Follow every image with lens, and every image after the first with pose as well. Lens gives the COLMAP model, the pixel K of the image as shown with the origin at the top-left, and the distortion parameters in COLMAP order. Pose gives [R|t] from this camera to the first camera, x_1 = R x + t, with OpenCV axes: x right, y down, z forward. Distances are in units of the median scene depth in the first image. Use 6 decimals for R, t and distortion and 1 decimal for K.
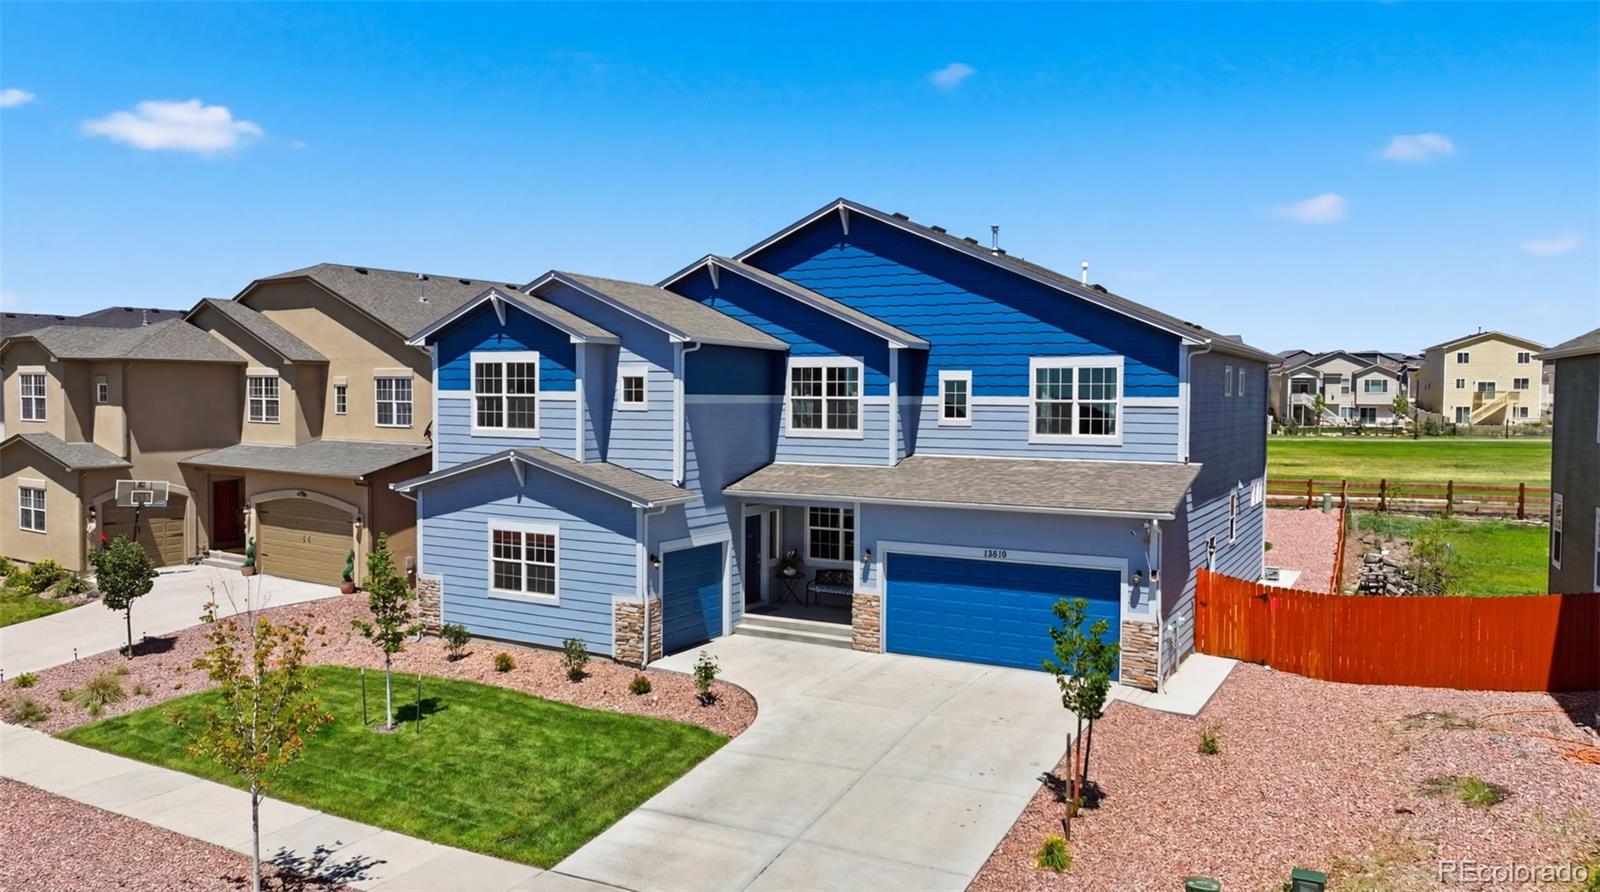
lens RADIAL K [[1148.0, 0, 800.0], [0, 1148.0, 446.0], [0, 0, 1]] dist [0.005221, 0.002775]
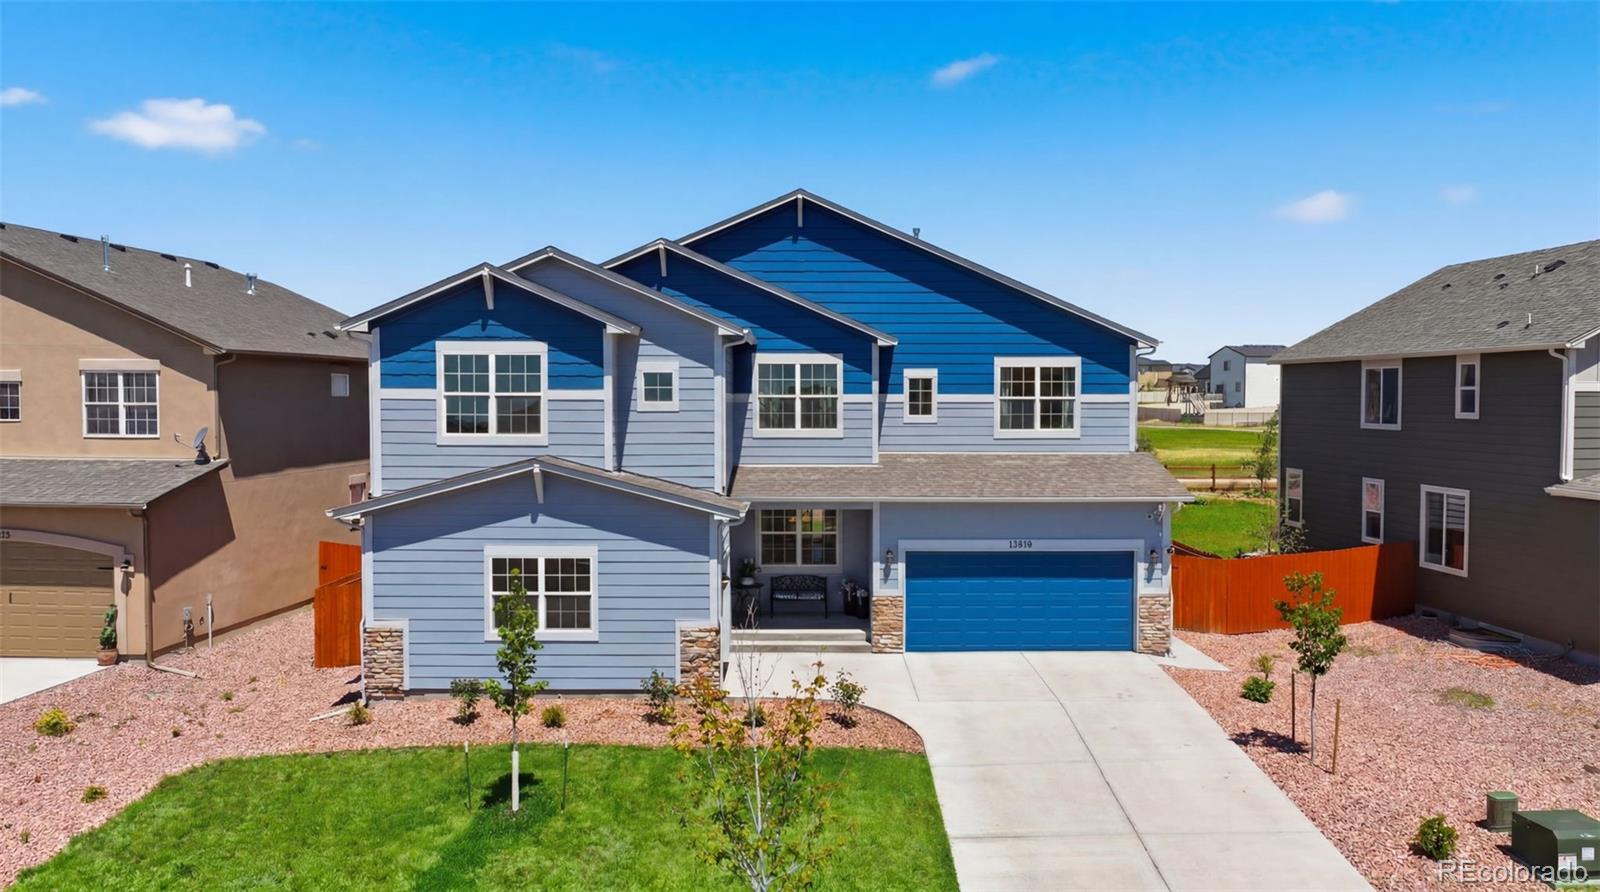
lens RADIAL K [[1148.0, 0, 800.0], [0, 1148.0, 446.0], [0, 0, 1]] dist [0.005221, 0.002775]
pose [[0.864995, -0.025887, 0.501113, -0.484528], [0.025398, 0.999647, 0.007799, -0.008082], [-0.501138, 0.005981, 0.865347, 0.178761]]
